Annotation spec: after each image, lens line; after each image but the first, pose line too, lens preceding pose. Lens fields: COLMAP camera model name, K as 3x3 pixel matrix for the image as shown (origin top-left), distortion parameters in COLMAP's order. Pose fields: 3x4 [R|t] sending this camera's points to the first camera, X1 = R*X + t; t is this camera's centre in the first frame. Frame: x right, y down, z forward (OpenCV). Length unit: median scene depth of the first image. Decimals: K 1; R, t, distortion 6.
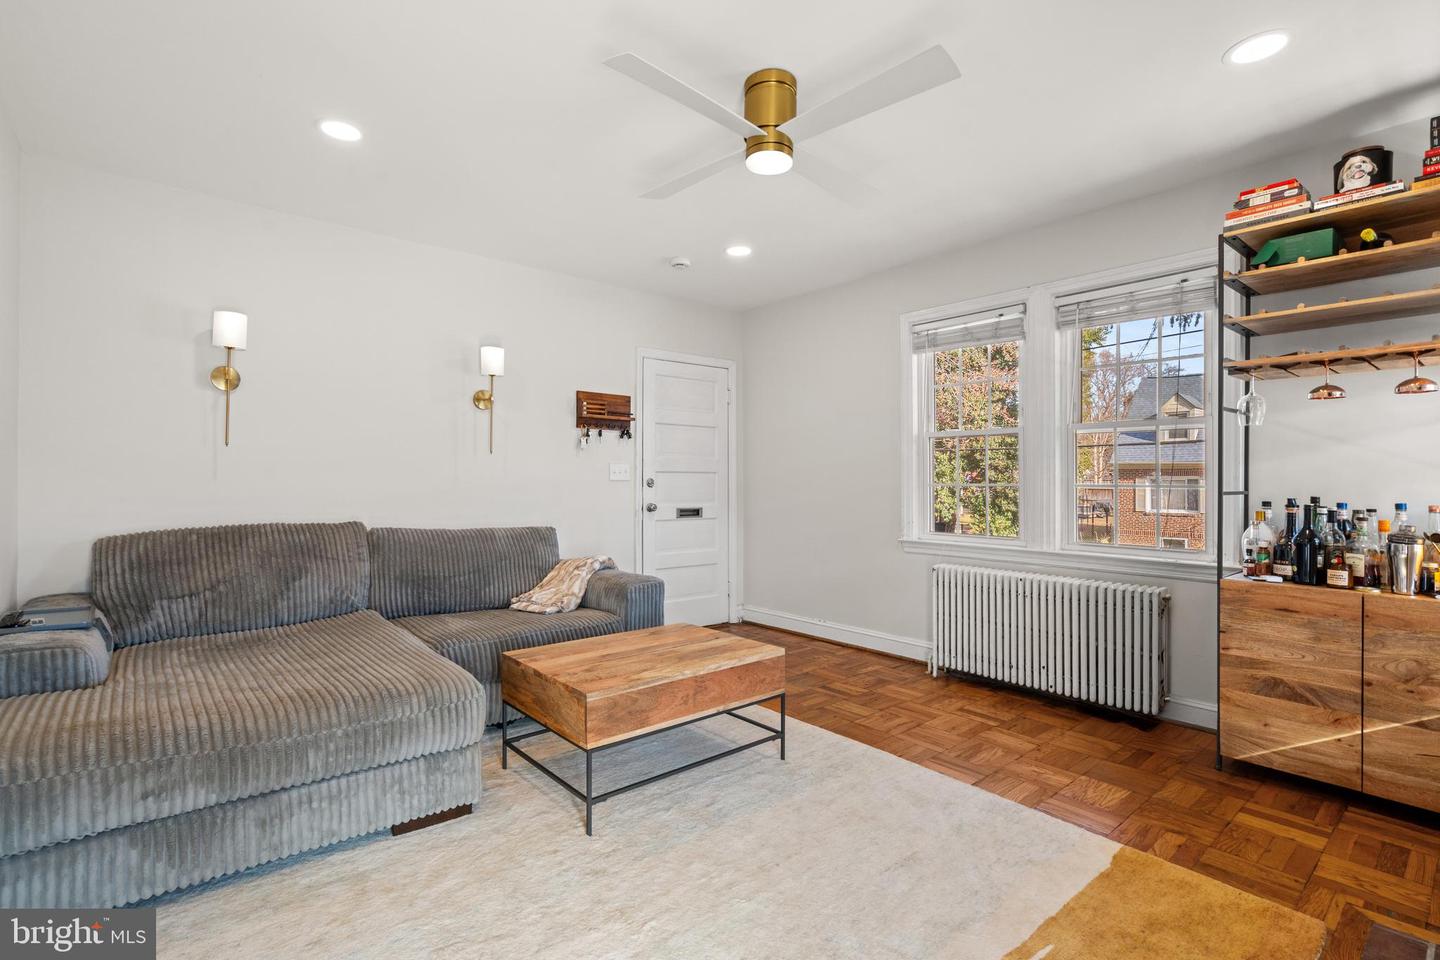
lens RADIAL K [[670.9, 0, 720.0], [0, 670.9, 480.0], [0, 0, 1]] dist [-0.001577, -0.000066]
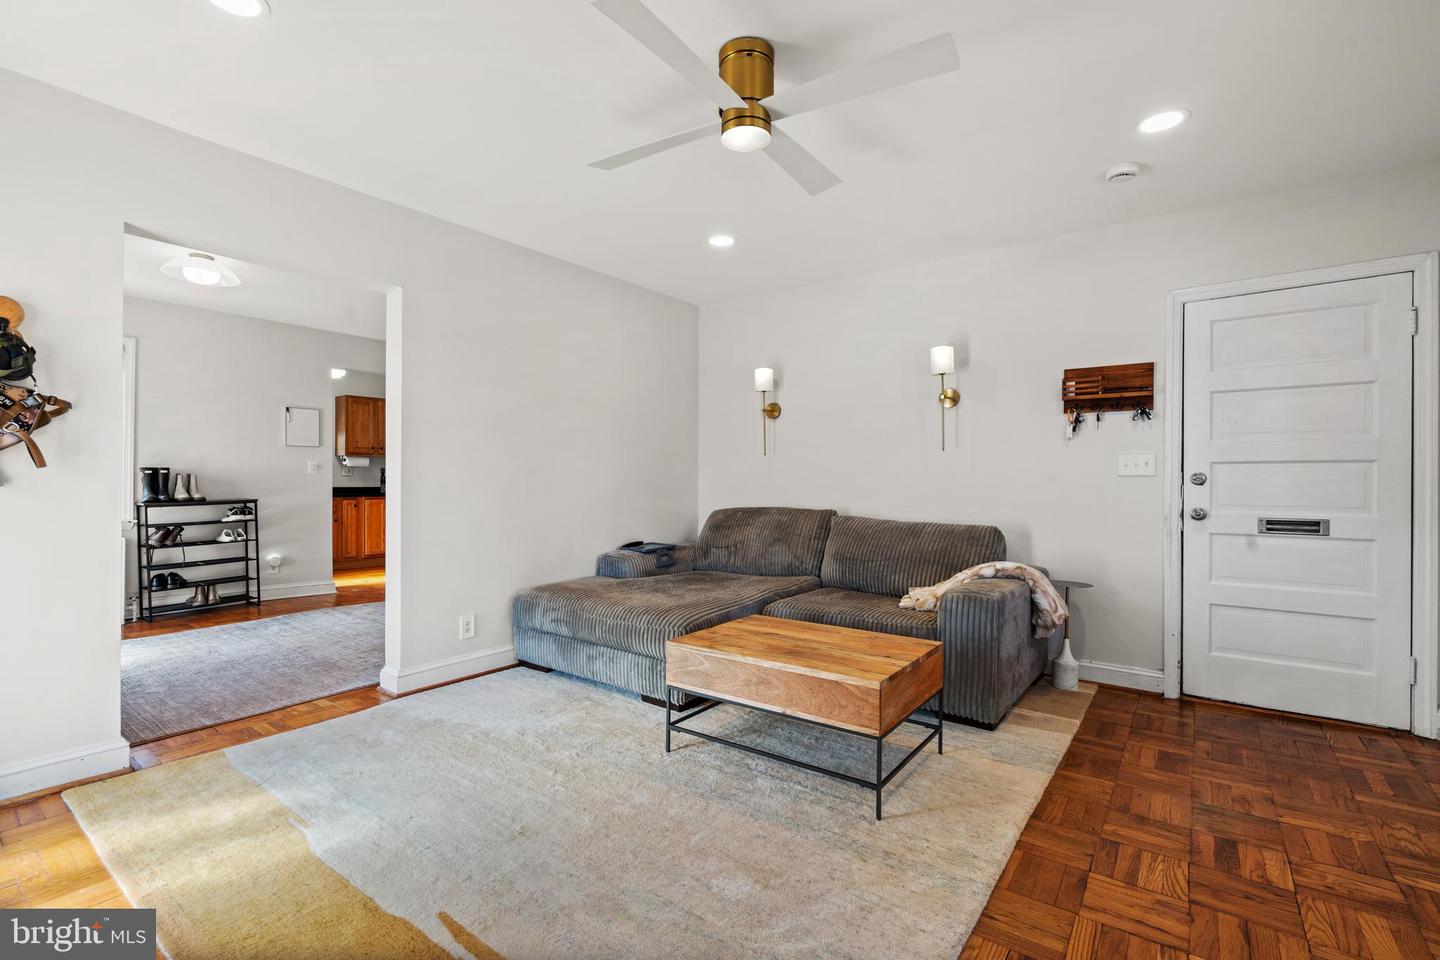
lens RADIAL K [[658.6, 0, 713.1], [0, 658.6, 488.6], [0, 0, 1]] dist [-0.004505, 0.004885]
pose [[0.215876, 0.007446, -0.976392, 0.598774], [0.001270, 0.999968, 0.007906, 0.010722], [0.976420, -0.002947, 0.215860, 0.467680]]
